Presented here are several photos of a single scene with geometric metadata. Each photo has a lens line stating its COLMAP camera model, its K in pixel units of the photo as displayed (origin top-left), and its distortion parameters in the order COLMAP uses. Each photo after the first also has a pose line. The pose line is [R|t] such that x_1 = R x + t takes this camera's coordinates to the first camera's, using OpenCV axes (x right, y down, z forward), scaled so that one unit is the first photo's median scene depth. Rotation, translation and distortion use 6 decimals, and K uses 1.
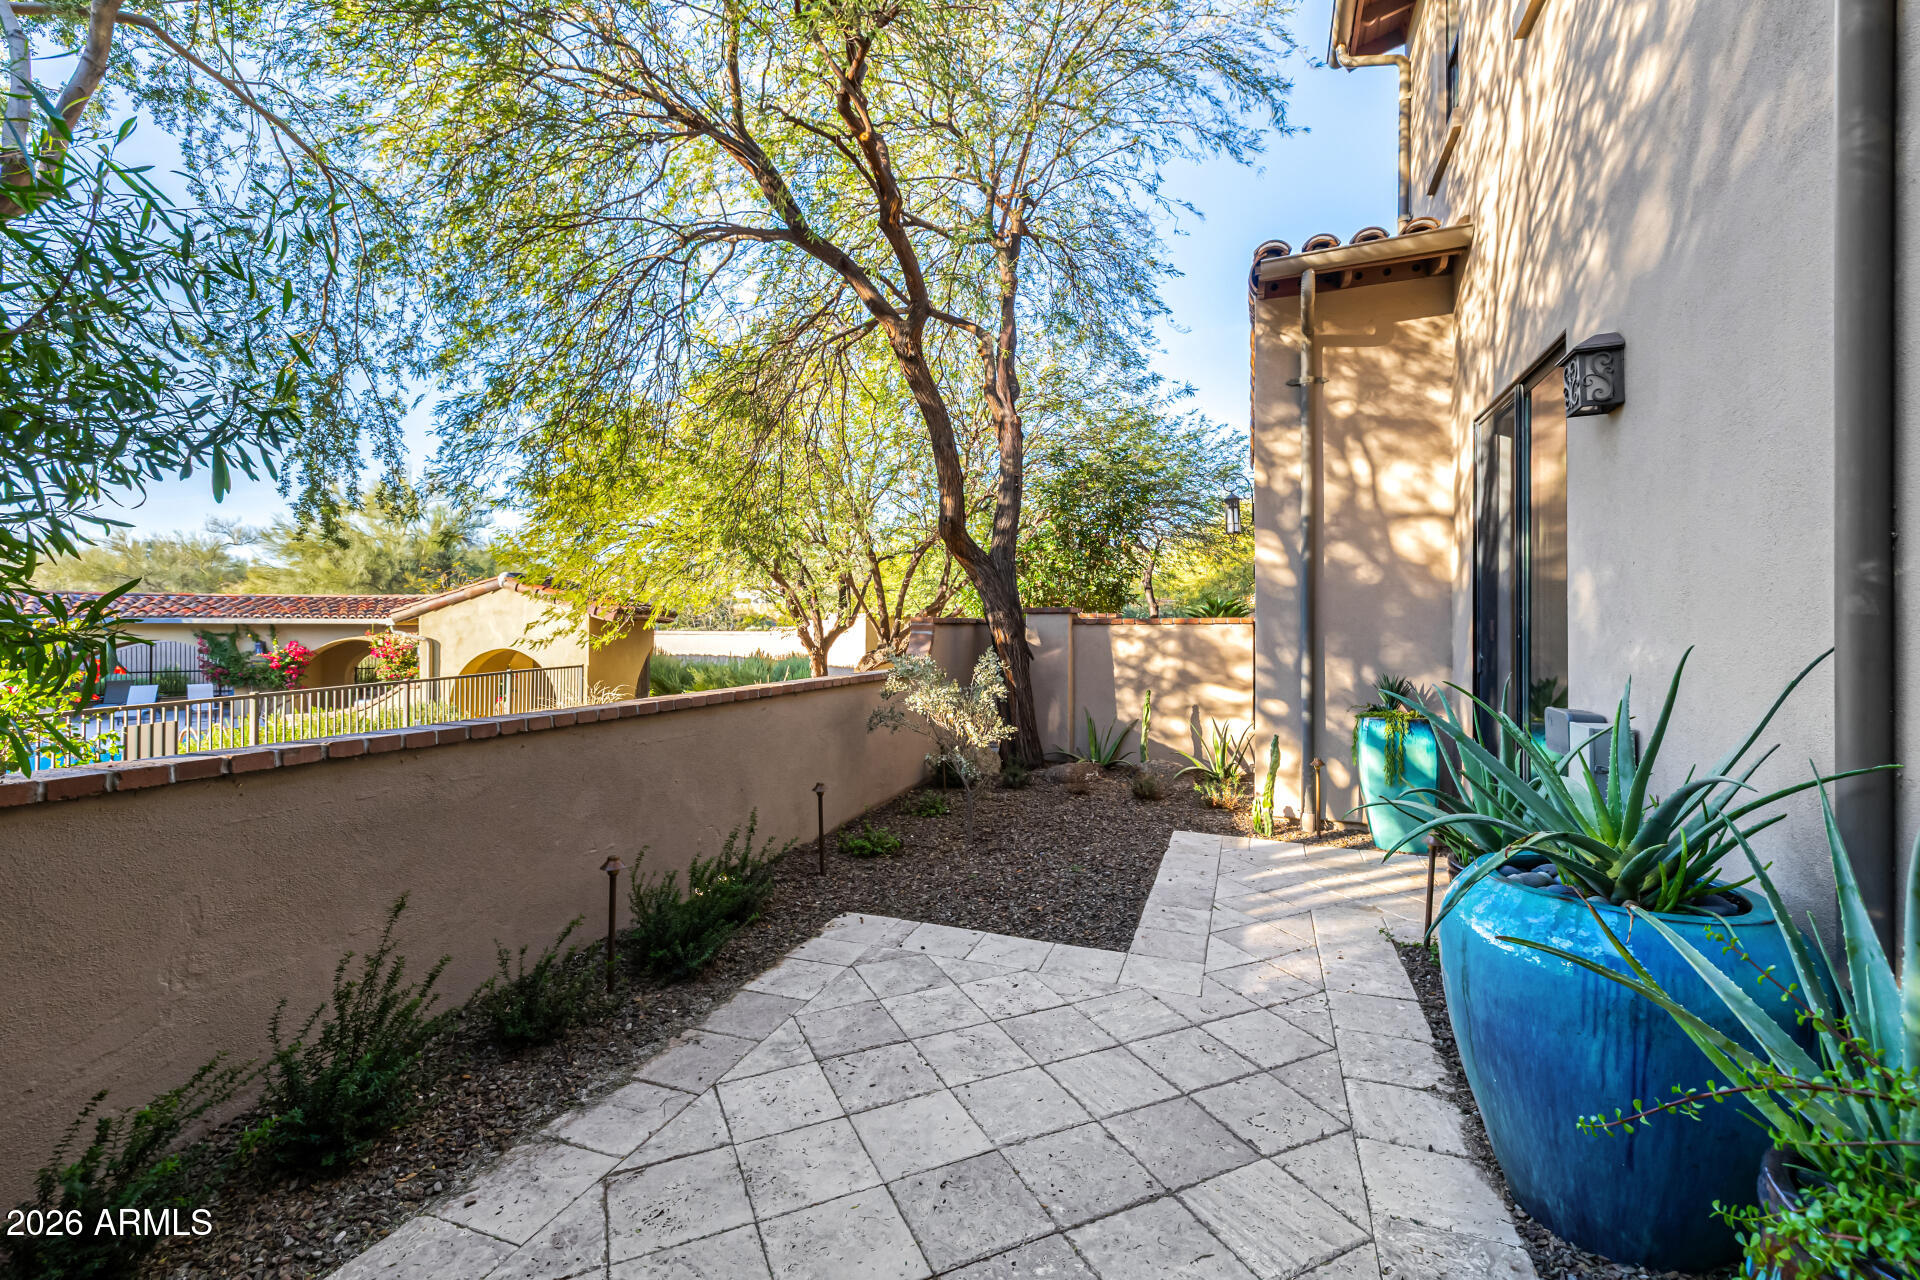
lens RADIAL K [[804.5, 0, 963.0], [0, 804.5, 634.1], [0, 0, 1]] dist [0.001140, 0.000341]
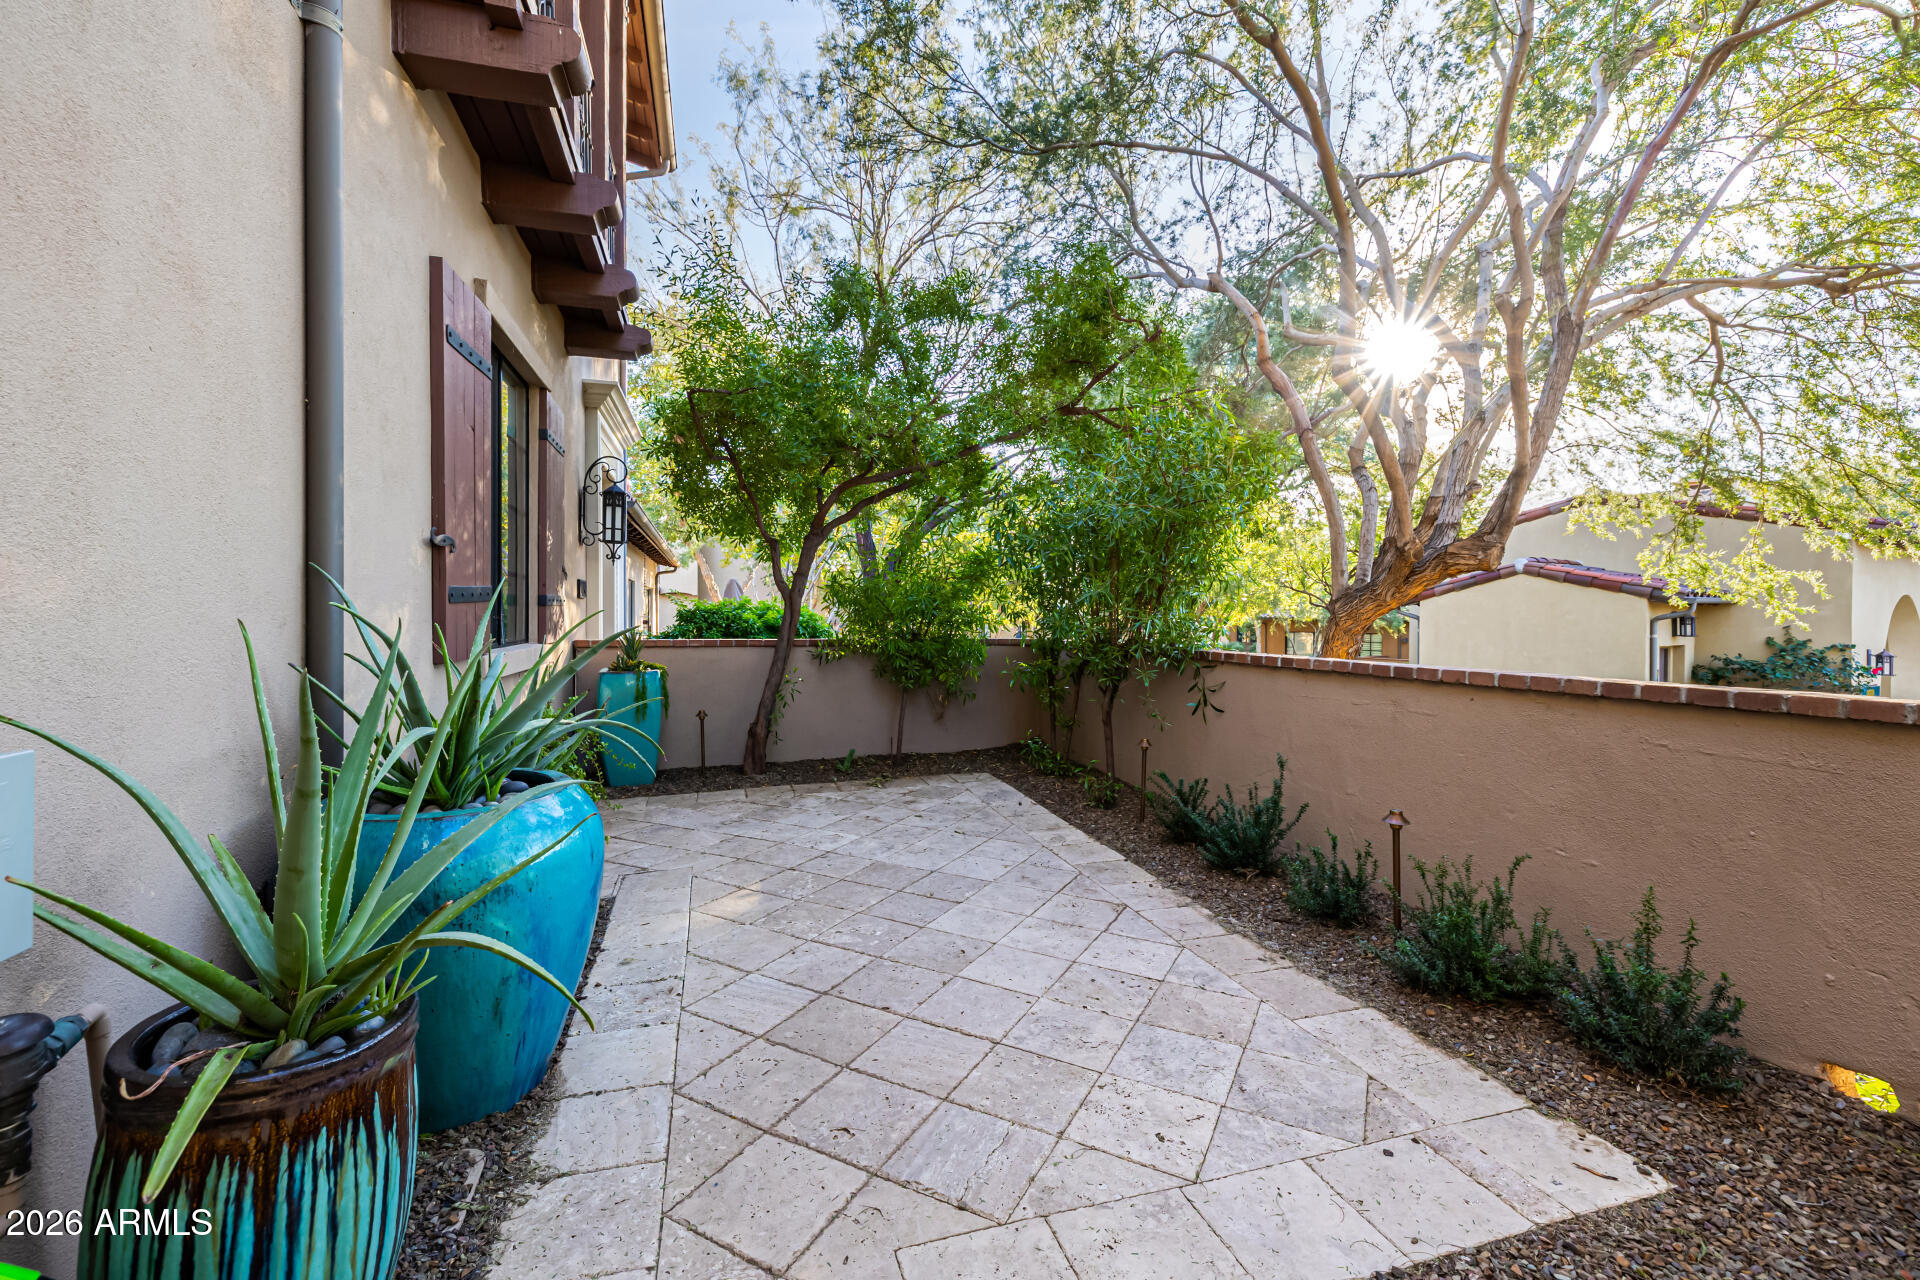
lens RADIAL K [[804.5, 0, 963.0], [0, 804.5, 634.1], [0, 0, 1]] dist [0.001140, 0.000341]
pose [[-0.799552, 0.011740, -0.600482, 0.643487], [-0.007260, 0.999547, 0.029209, 0.037184], [0.600553, 0.027714, -0.799104, 1.617828]]
